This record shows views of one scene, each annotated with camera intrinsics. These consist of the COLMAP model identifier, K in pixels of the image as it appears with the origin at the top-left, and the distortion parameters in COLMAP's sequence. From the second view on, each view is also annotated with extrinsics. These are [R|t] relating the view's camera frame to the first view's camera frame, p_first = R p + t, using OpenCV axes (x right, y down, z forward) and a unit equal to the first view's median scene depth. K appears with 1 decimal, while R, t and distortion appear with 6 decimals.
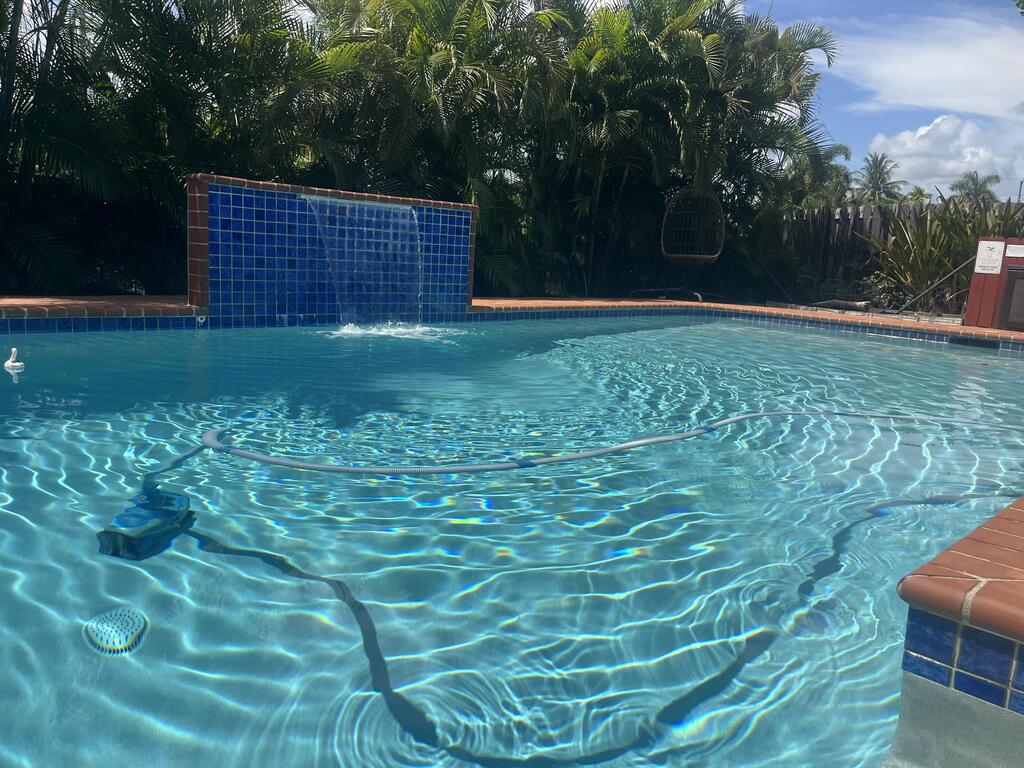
lens RADIAL K [[773.4, 0, 512.1], [0, 773.4, 389.0], [0, 0, 1]] dist [0.073398, -0.105673]
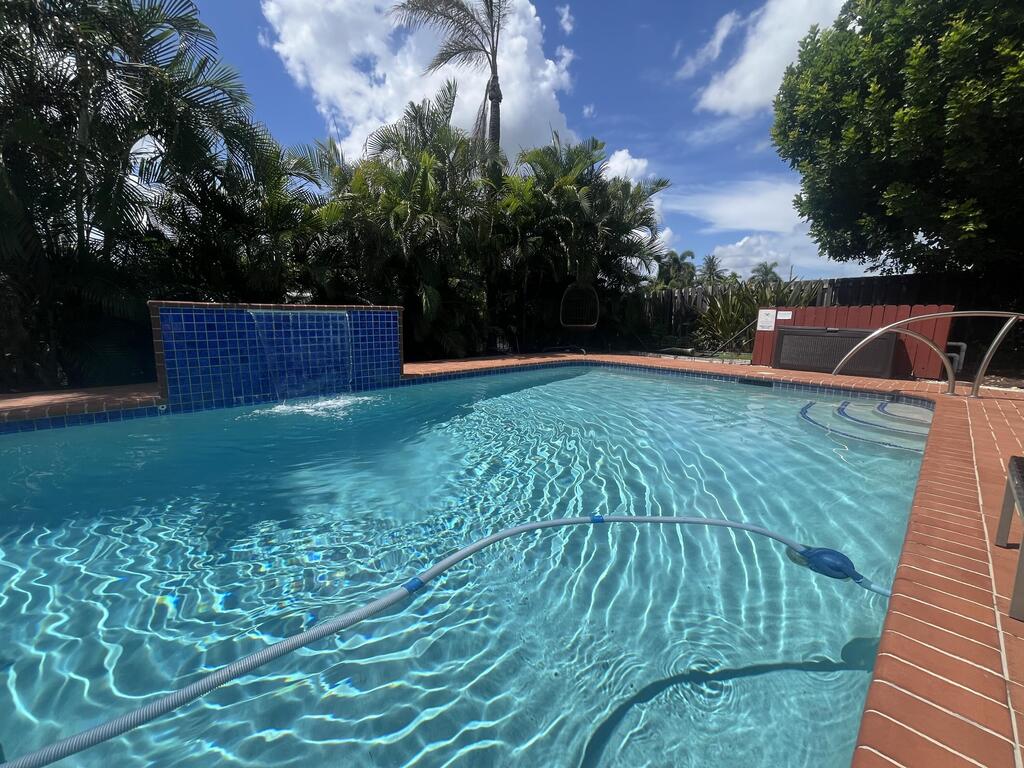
lens RADIAL K [[414.1, 0, 512.0], [0, 414.1, 384.0], [0, 0, 1]] dist [-0.005152, 0.000166]
pose [[0.998730, -0.042086, -0.027702, 0.137909], [0.041782, 0.999061, -0.011433, -0.059475], [0.028158, 0.010261, 0.999551, 0.188082]]
